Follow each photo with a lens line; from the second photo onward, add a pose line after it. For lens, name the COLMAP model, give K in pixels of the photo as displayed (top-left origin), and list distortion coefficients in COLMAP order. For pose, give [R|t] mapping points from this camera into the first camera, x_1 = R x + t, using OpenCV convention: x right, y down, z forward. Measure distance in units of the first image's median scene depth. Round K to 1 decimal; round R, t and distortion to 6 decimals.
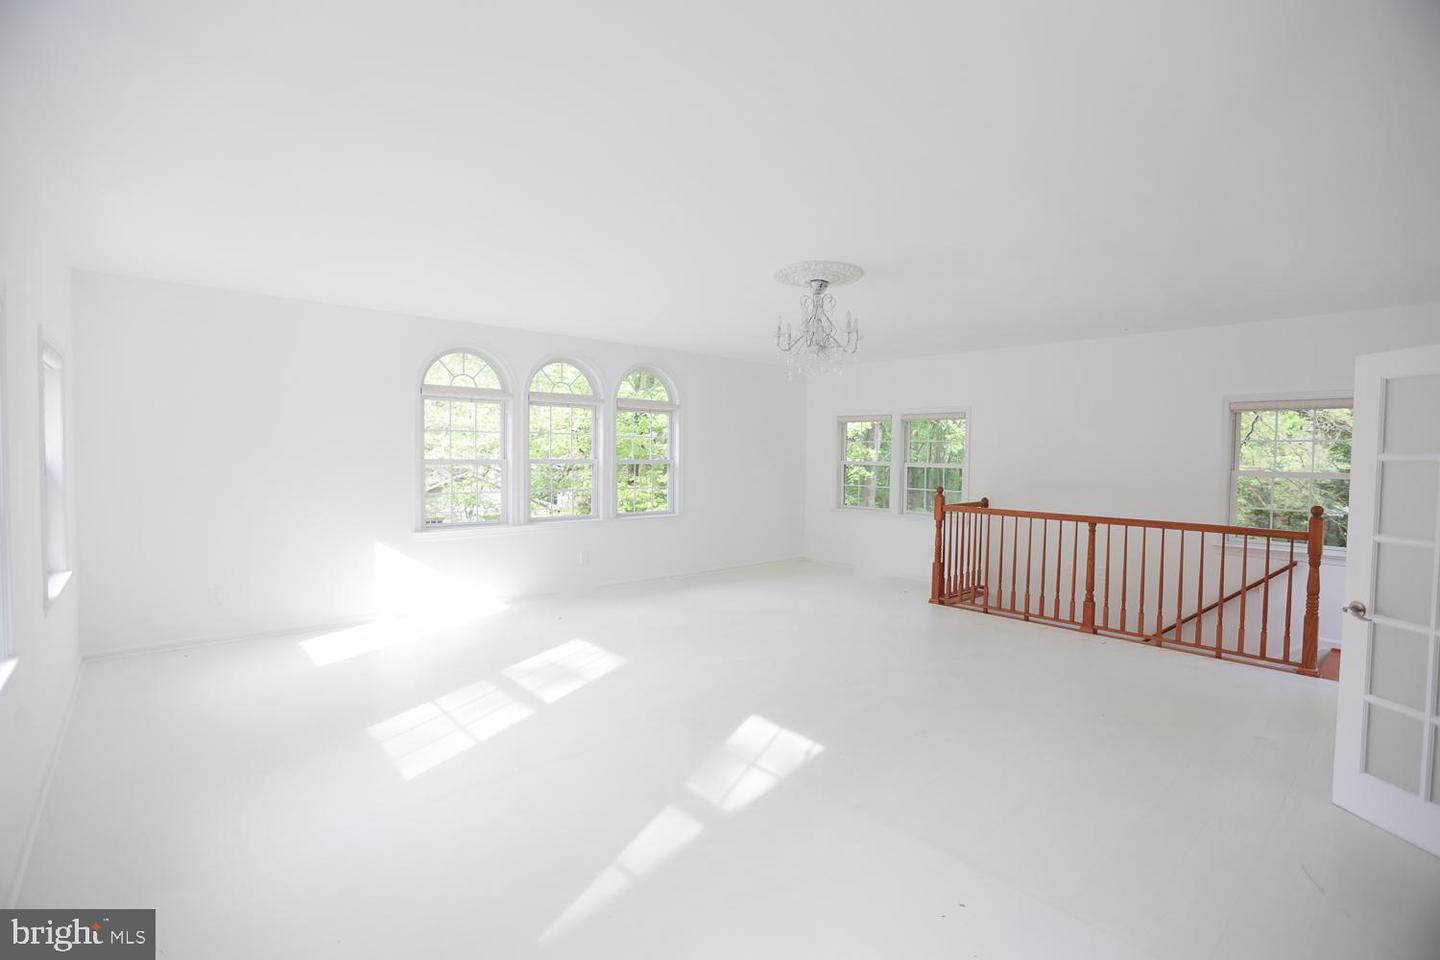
lens RADIAL K [[646.4, 0, 723.9], [0, 646.4, 482.5], [0, 0, 1]] dist [-0.041832, 0.014036]
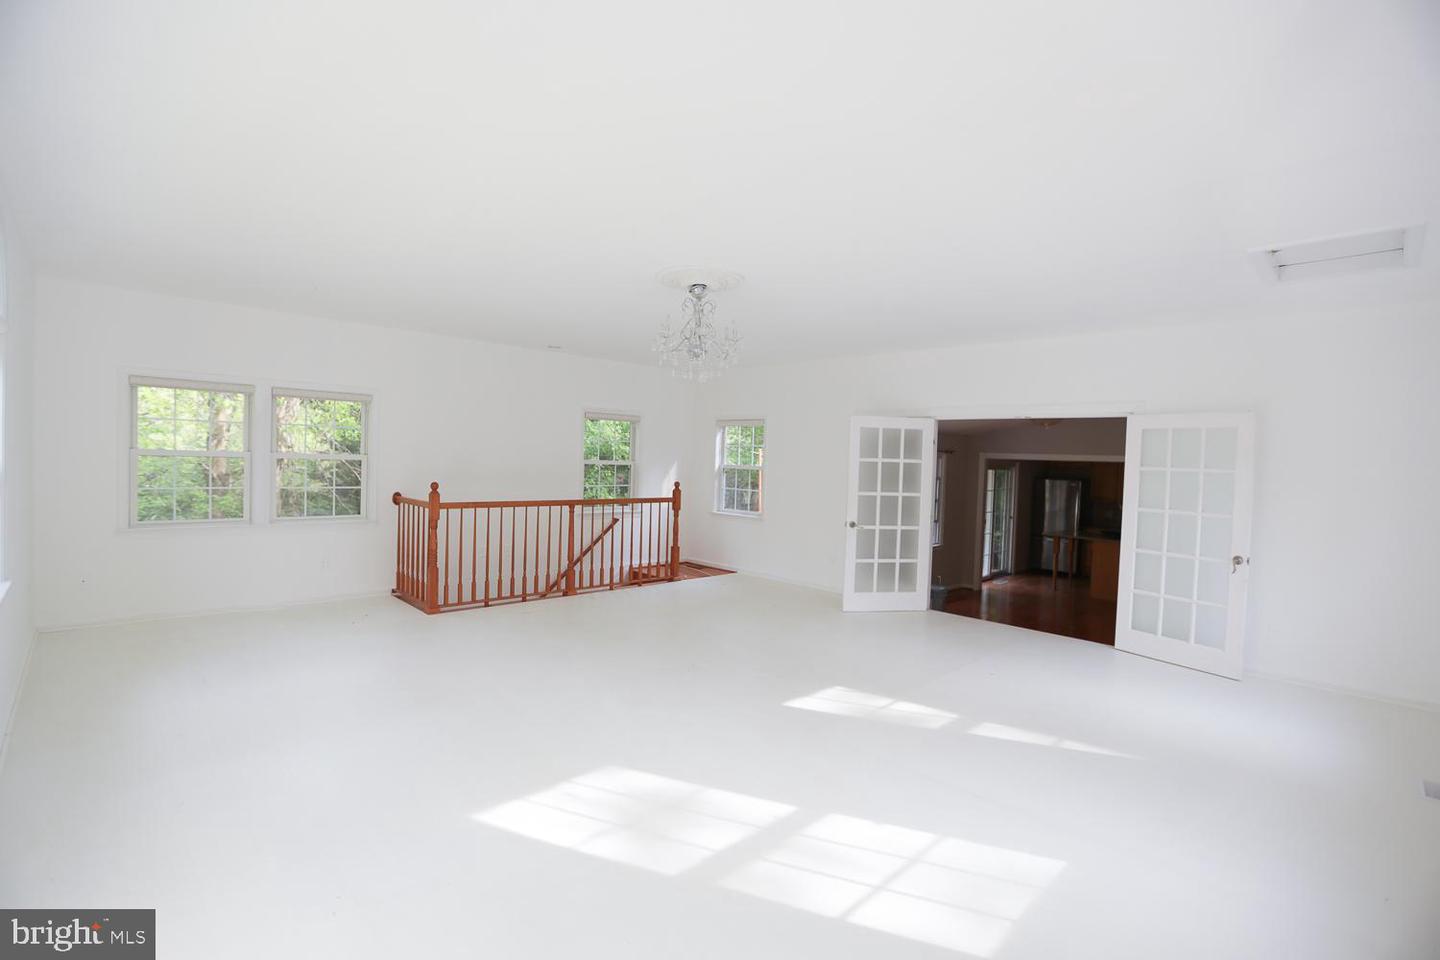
lens RADIAL K [[646.4, 0, 723.9], [0, 646.4, 482.5], [0, 0, 1]] dist [-0.041832, 0.014036]
pose [[-0.035443, -0.050903, 0.998075, -0.653500], [0.010314, 0.998630, 0.051298, -0.039640], [-0.999318, 0.012112, -0.034869, 0.745544]]
